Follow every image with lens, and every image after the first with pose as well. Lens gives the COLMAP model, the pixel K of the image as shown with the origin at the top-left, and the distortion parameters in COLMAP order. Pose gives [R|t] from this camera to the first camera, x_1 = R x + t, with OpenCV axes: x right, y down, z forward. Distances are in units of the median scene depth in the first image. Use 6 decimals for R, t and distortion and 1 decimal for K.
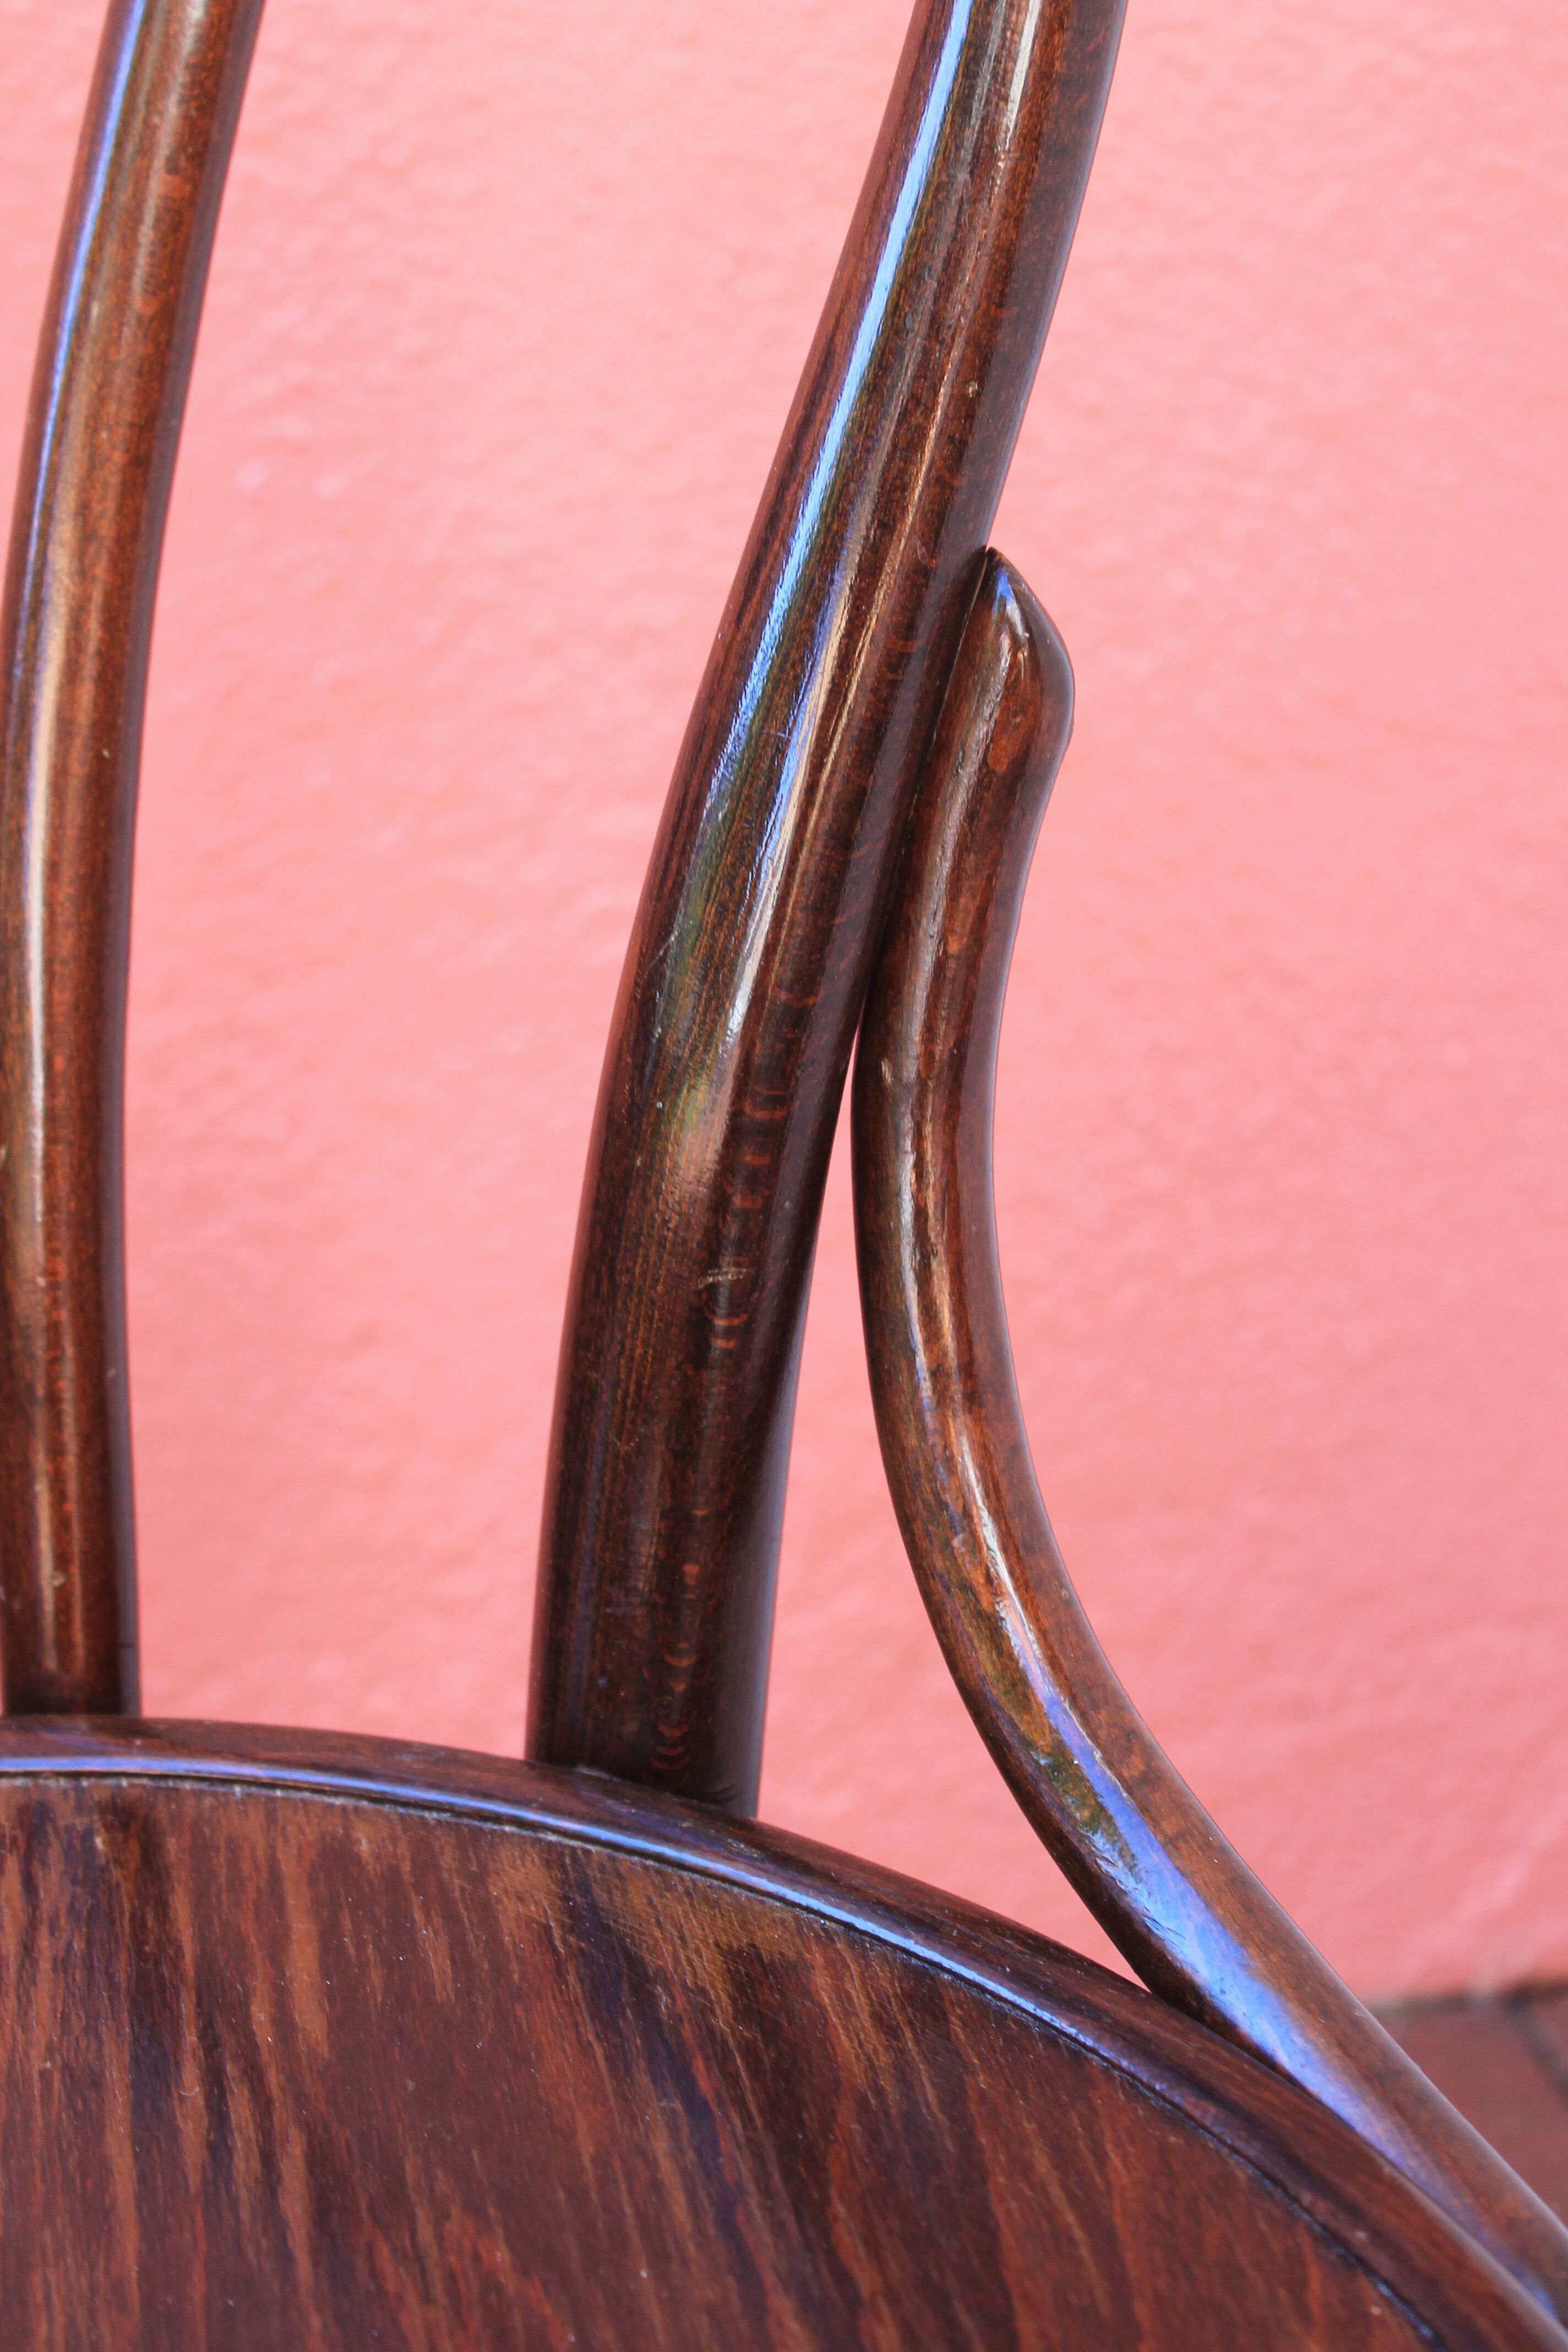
lens RADIAL K [[3945.4, 0, 761.4], [0, 3945.4, 1162.9], [0, 0, 1]] dist [0.003634, 0.000000]
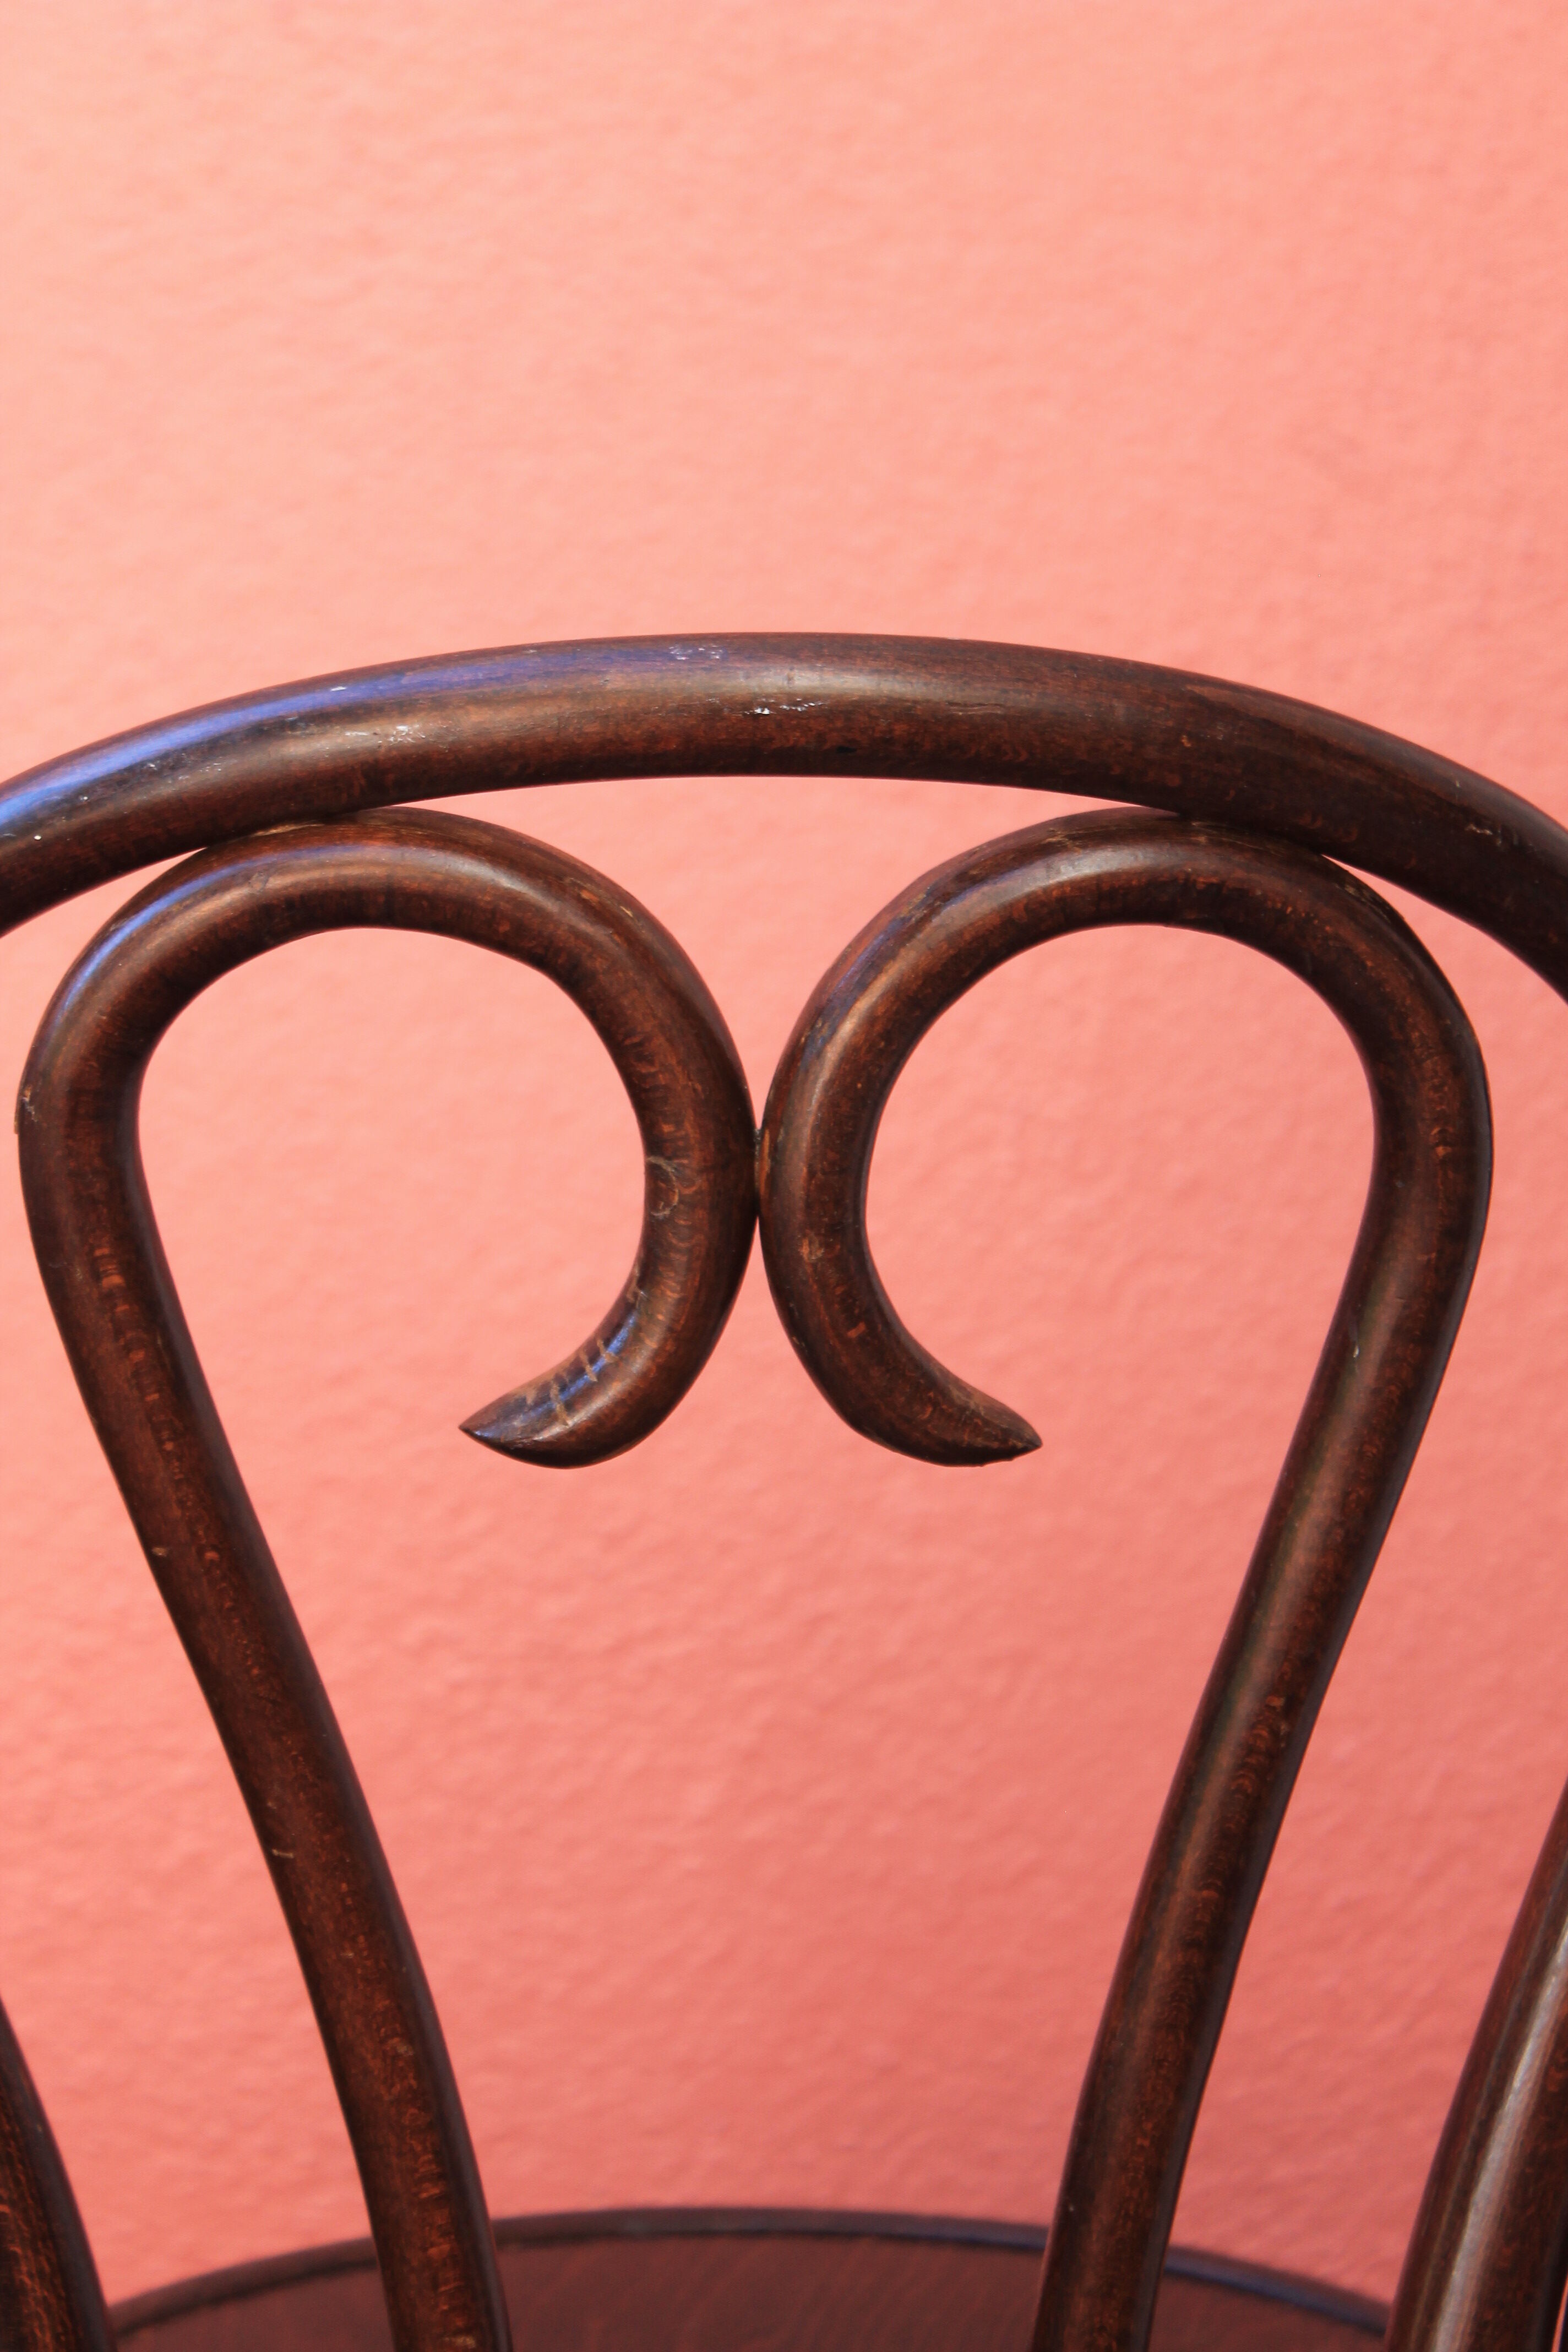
lens RADIAL K [[5556.6, 0, 749.7], [0, 5556.6, 1257.7], [0, 0, 1]] dist [0.089793, 0.000000]
pose [[0.967950, -0.007681, -0.251027, 0.156006], [-0.068542, 0.953508, -0.293470, 0.215507], [0.241611, 0.301270, 0.922421, -0.753881]]
